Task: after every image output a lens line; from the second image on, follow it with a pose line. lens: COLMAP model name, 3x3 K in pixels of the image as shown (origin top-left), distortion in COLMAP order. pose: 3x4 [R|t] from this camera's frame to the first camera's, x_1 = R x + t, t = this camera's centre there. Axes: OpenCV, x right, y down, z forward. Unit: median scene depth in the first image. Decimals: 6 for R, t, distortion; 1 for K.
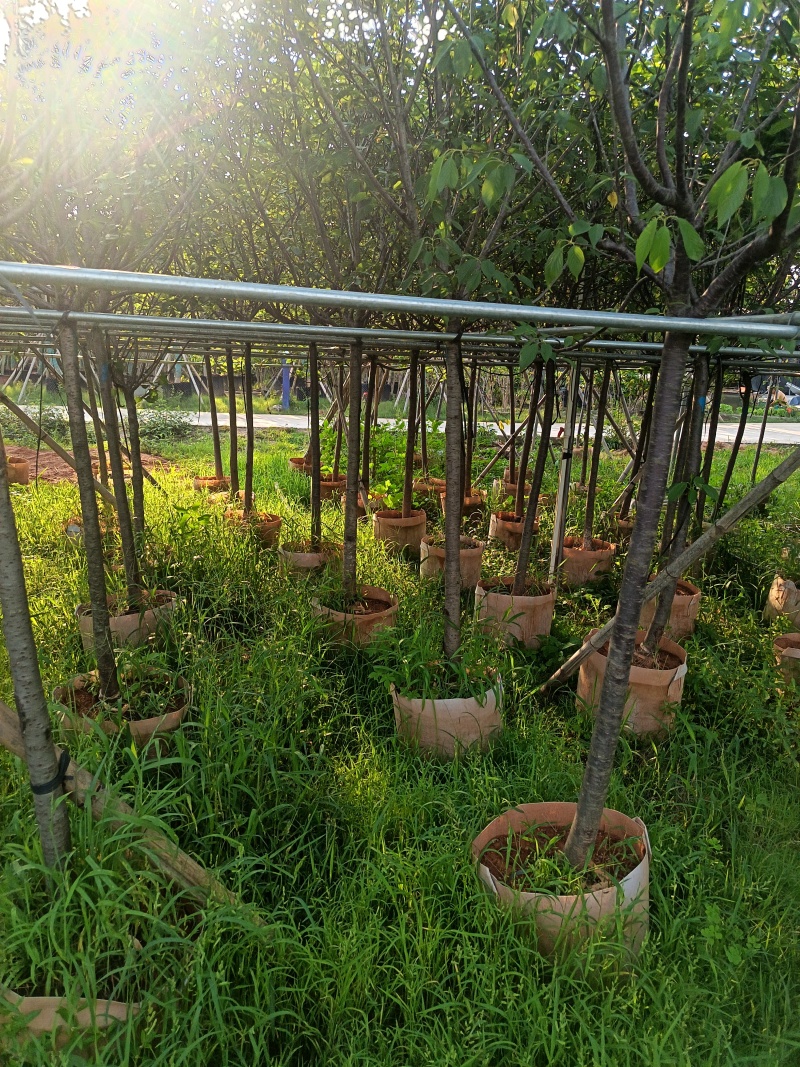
lens RADIAL K [[736.9, 0, 400.0], [0, 736.9, 533.5], [0, 0, 1]] dist [0.002471, -0.000408]
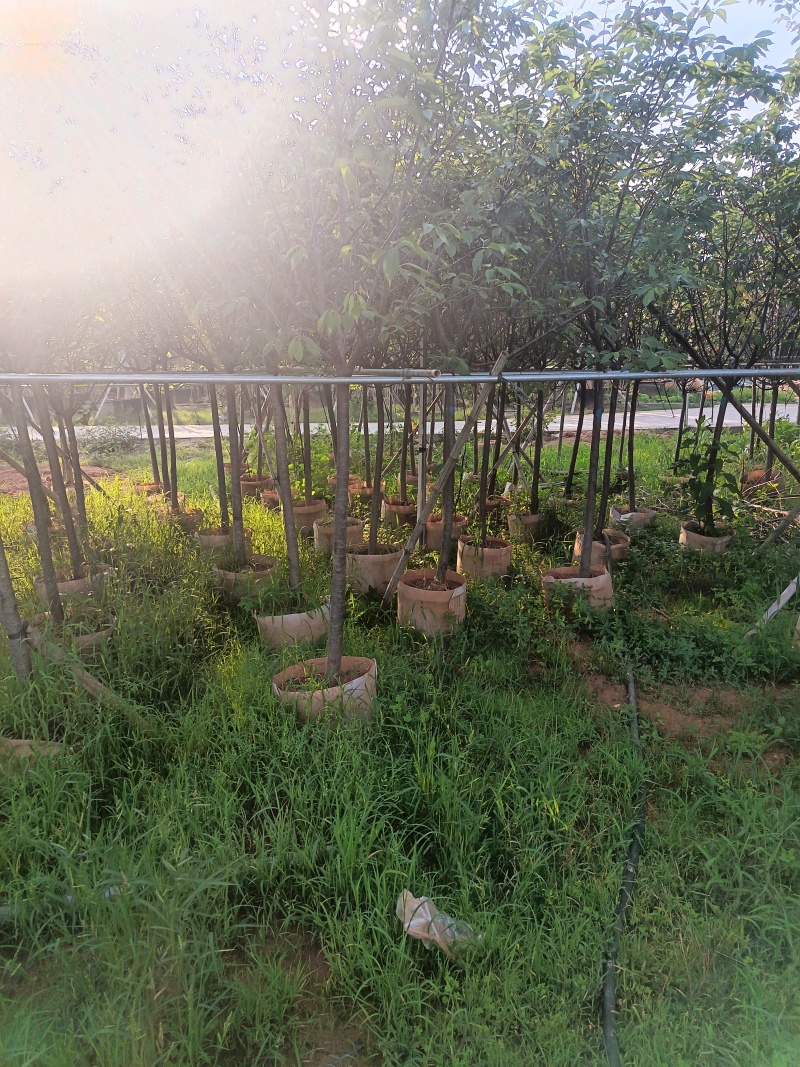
lens RADIAL K [[759.3, 0, 397.8], [0, 759.3, 557.4], [0, 0, 1]] dist [-0.005092, -0.002928]
pose [[0.998269, -0.052888, 0.025712, 0.133490], [0.052274, 0.998345, 0.023976, 0.044914], [-0.026938, -0.022590, 0.999382, -0.280775]]
